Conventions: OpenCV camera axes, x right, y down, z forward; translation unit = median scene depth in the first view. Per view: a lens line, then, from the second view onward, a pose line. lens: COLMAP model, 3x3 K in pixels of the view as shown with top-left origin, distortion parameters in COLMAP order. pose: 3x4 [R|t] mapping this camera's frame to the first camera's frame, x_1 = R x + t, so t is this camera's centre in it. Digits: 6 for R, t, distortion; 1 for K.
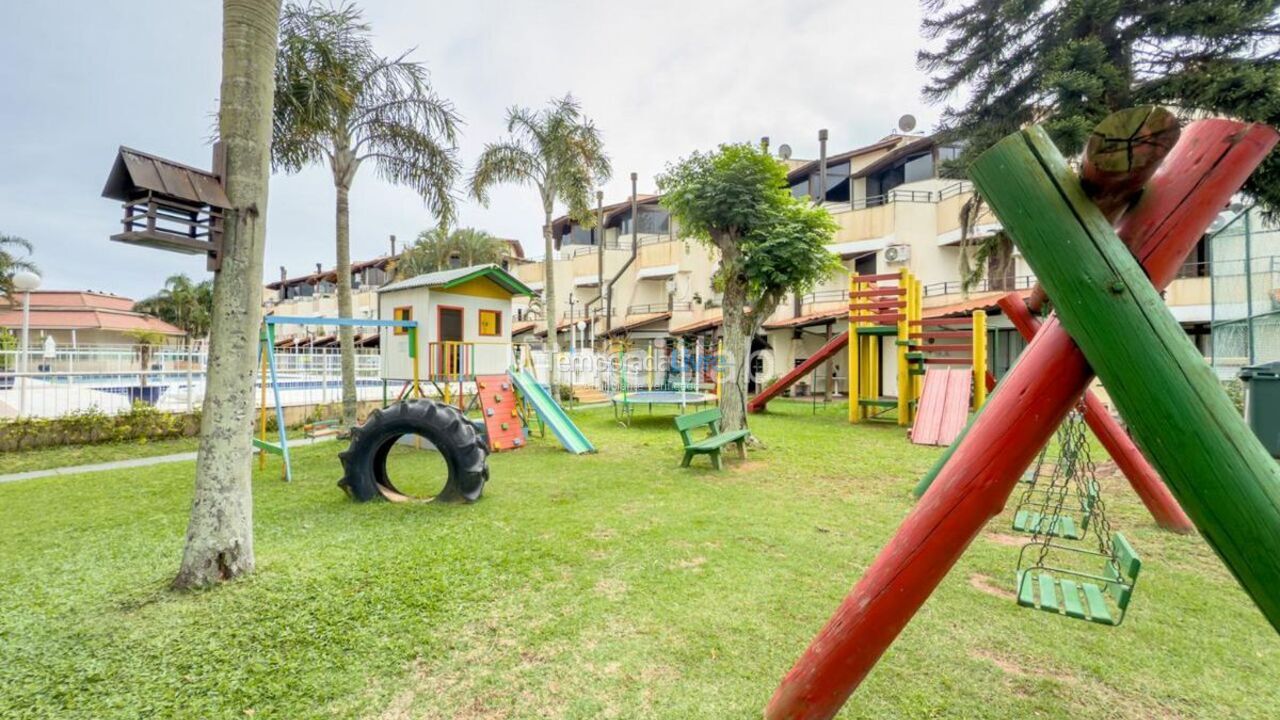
lens RADIAL K [[511.5, 0, 631.4], [0, 511.5, 357.0], [0, 0, 1]] dist [0.000908, 0.000021]
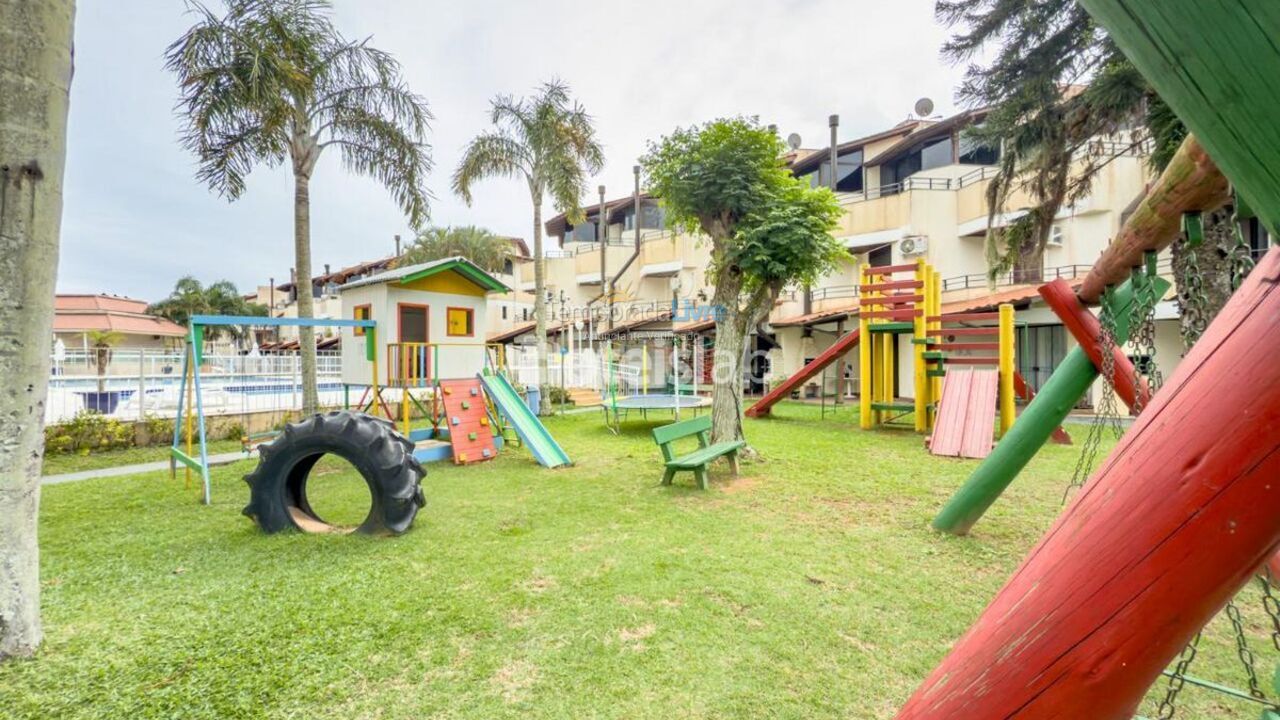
lens RADIAL K [[511.5, 0, 631.4], [0, 511.5, 357.0], [0, 0, 1]] dist [0.000908, 0.000021]
pose [[0.999604, -0.005223, -0.027640, 0.051902], [0.005257, 0.999985, 0.001188, -0.003516], [0.027634, -0.001333, 0.999617, 0.093288]]
